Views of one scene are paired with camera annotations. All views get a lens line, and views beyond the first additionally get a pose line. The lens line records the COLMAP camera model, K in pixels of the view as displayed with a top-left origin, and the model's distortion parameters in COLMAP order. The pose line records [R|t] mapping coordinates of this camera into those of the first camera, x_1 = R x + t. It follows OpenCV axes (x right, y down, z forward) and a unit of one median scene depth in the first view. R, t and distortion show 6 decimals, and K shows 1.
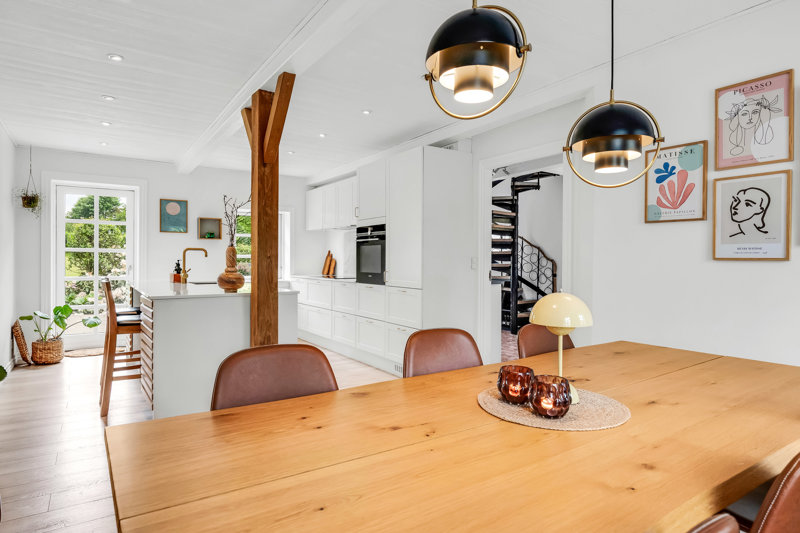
lens RADIAL K [[468.1, 0, 405.1], [0, 468.1, 264.9], [0, 0, 1]] dist [0.006016, -0.001433]
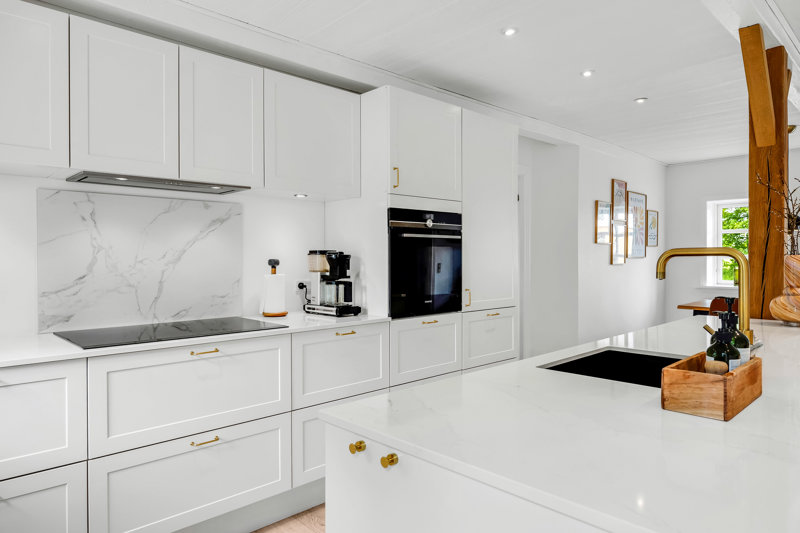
lens RADIAL K [[512.1, 0, 400.1], [0, 512.1, 263.3], [0, 0, 1]] dist [-0.000093, 0.000112]
pose [[-0.185595, -0.017798, 0.982465, -0.657795], [0.005733, 0.999799, 0.019195, -0.032716], [-0.982610, 0.009195, -0.185456, 1.132546]]
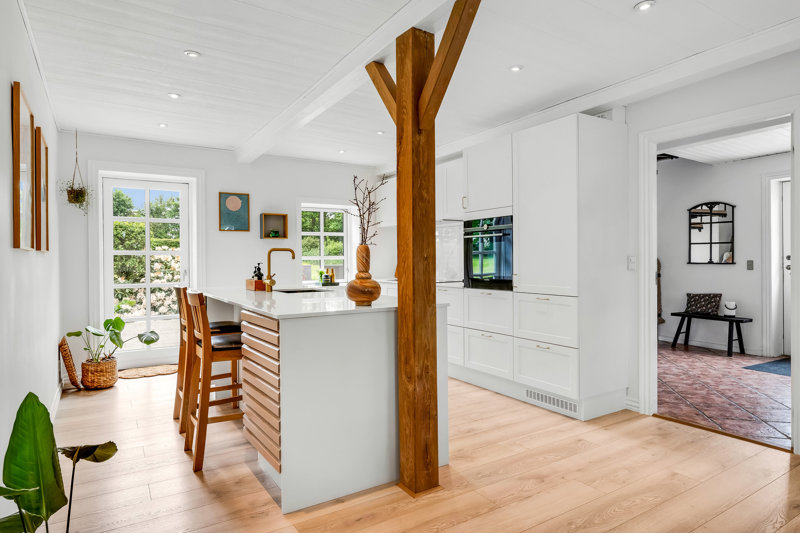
lens RADIAL K [[468.1, 0, 394.6], [0, 468.1, 264.7], [0, 0, 1]] dist [0.006016, -0.001433]
pose [[0.999495, -0.012074, -0.029382, -0.208609], [0.012092, 0.999927, 0.000417, -0.004749], [0.029375, -0.000772, 0.999568, 0.177094]]
